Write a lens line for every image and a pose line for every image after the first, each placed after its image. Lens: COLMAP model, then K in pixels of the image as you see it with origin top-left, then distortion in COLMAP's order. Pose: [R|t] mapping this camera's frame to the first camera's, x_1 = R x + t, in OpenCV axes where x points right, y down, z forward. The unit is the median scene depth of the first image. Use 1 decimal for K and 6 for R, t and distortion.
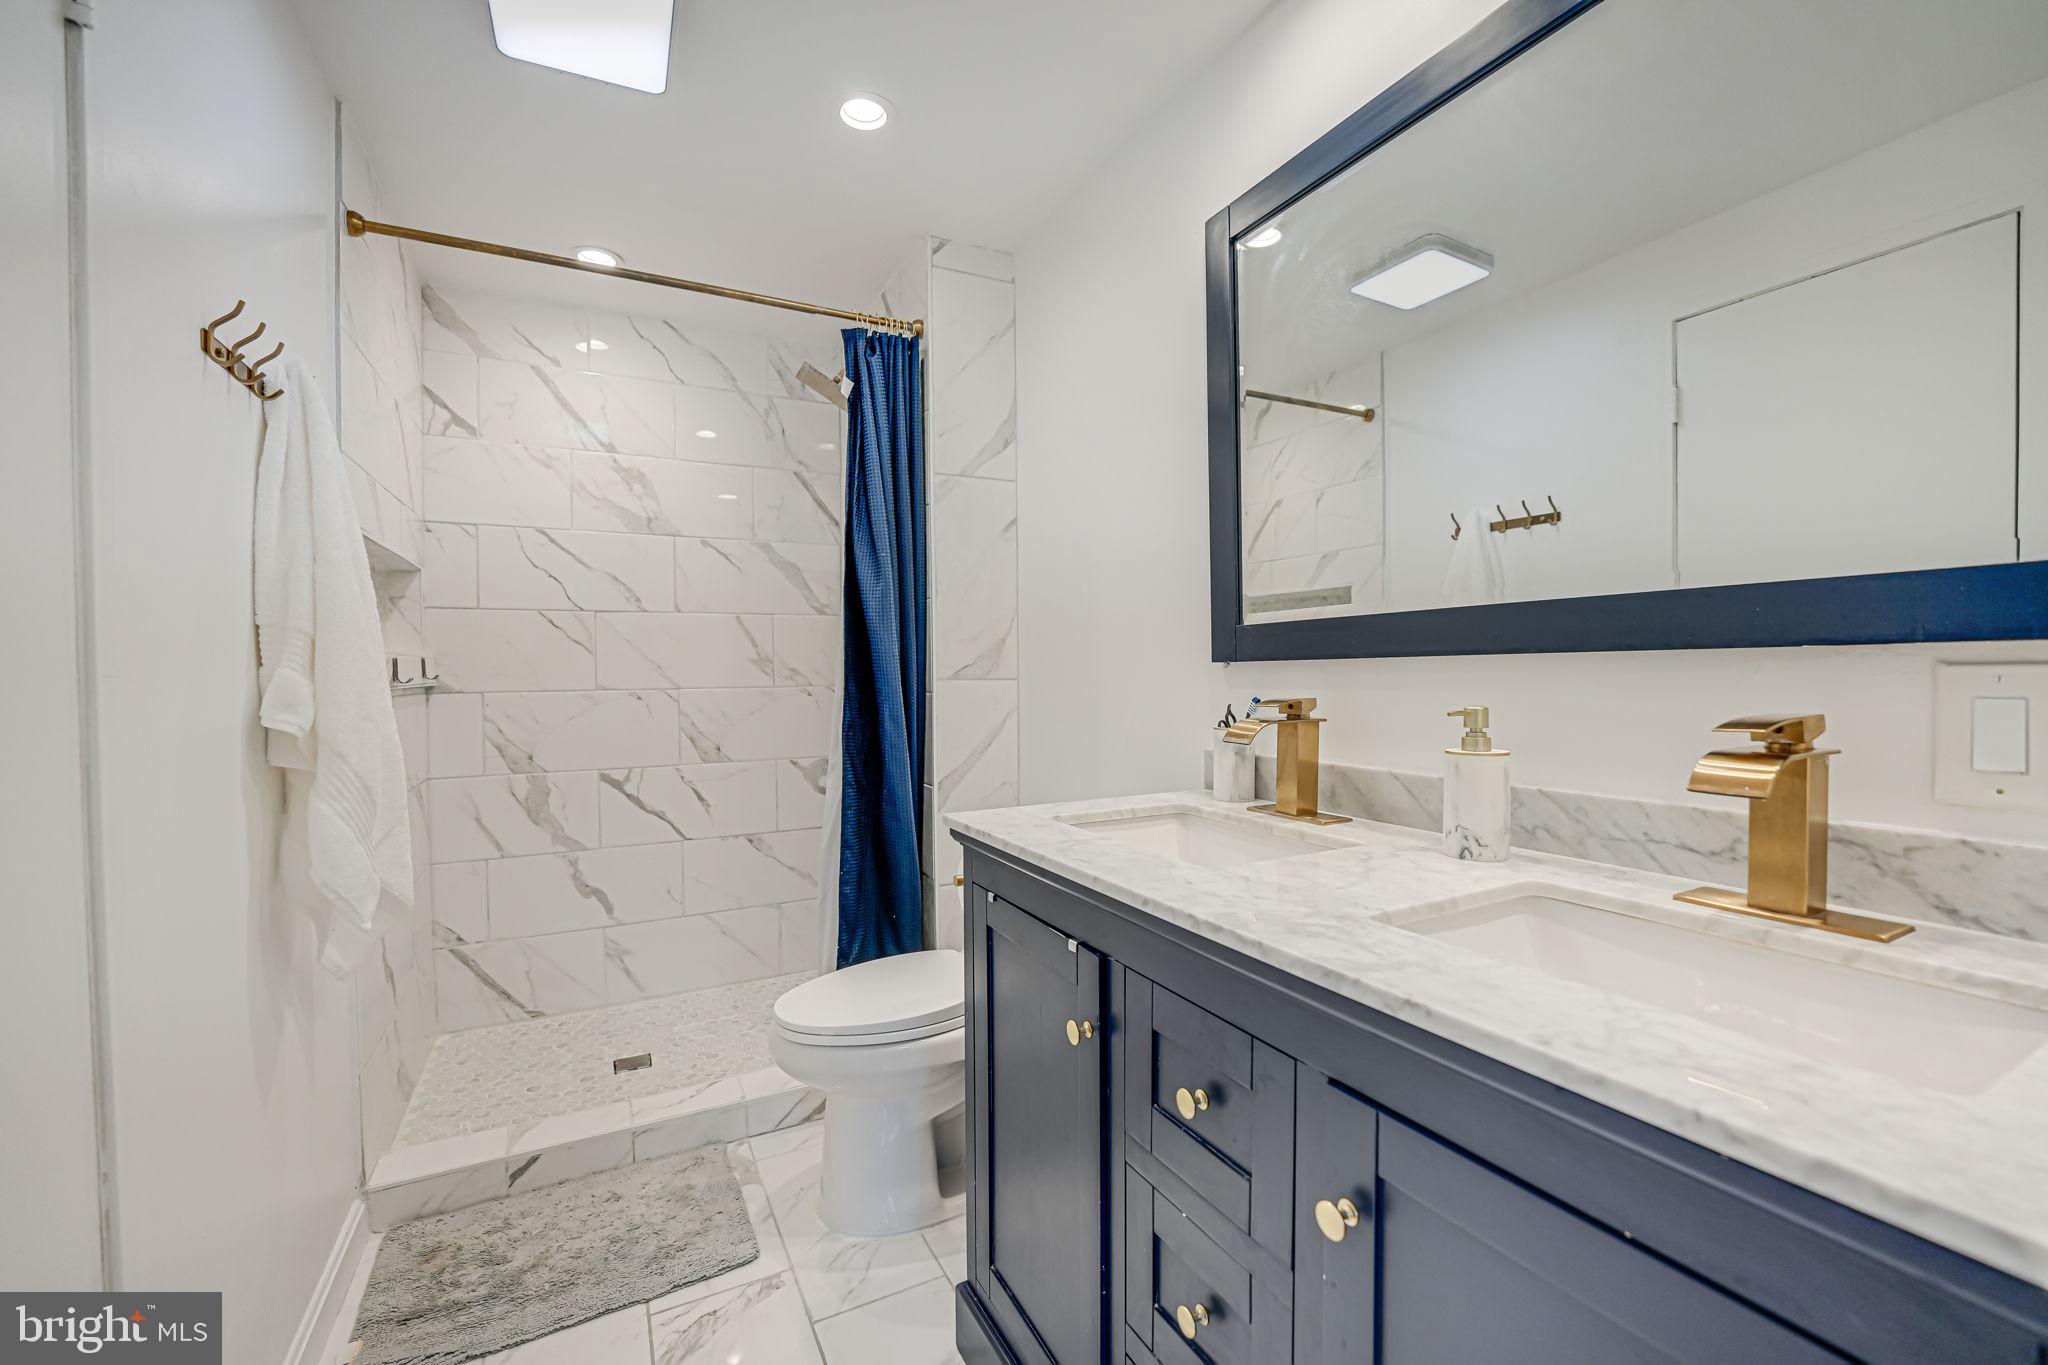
lens RADIAL K [[828.5, 0, 1016.8], [0, 828.5, 683.0], [0, 0, 1]] dist [-0.021735, 0.000734]
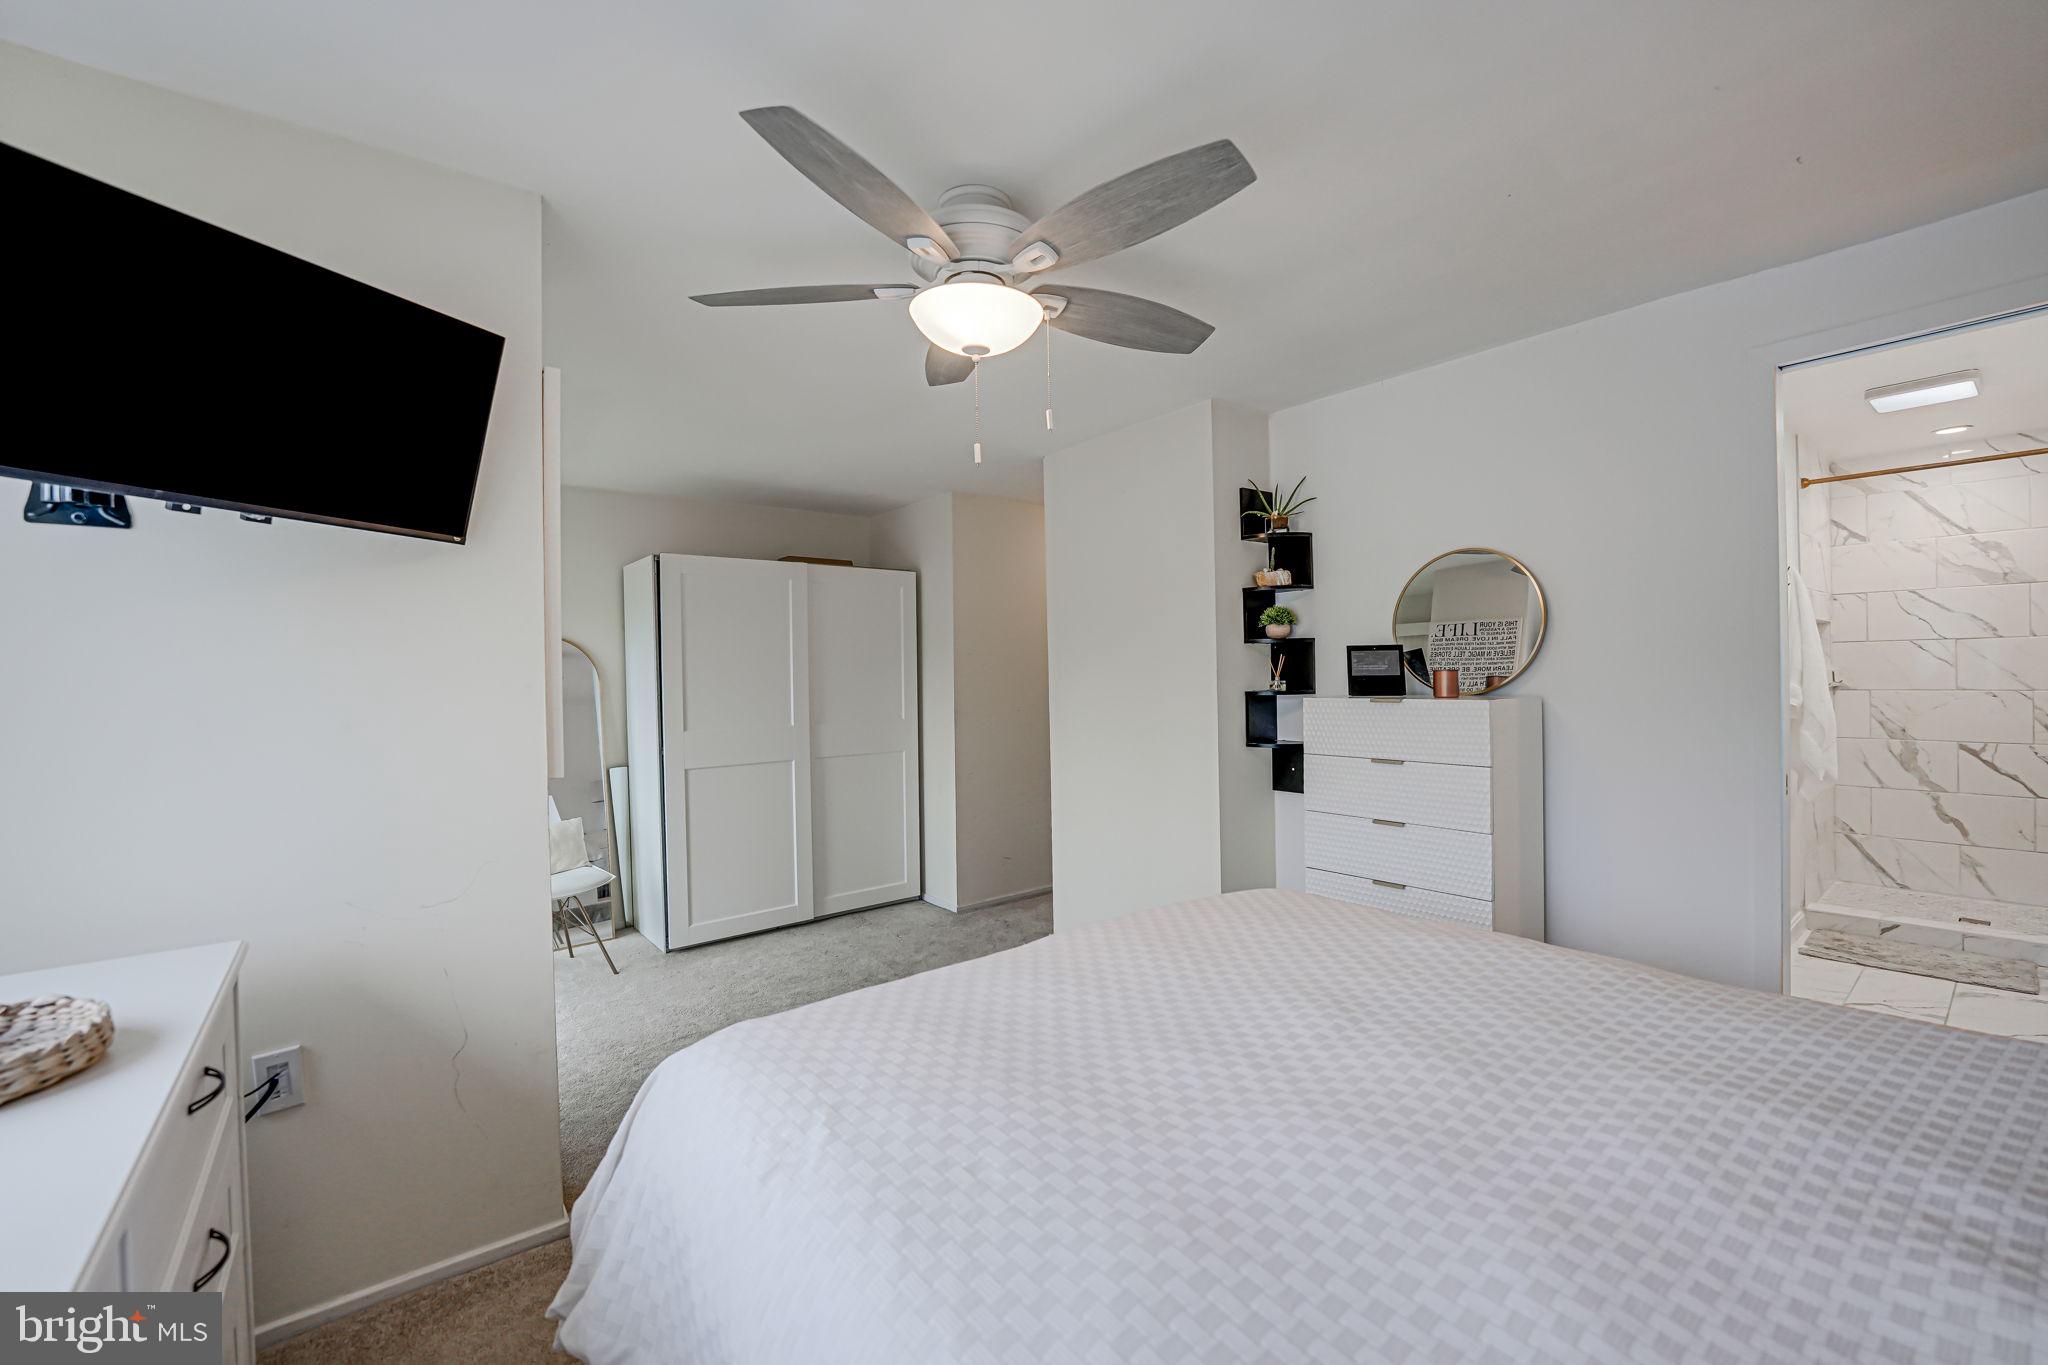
lens RADIAL K [[828.5, 0, 1015.5], [0, 828.5, 681.7], [0, 0, 1]] dist [-0.021735, 0.000734]
pose [[0.188150, 0.012935, -0.982055, 0.646201], [0.001641, 0.999908, 0.013484, -0.030240], [0.982139, -0.004149, 0.188112, -1.027968]]
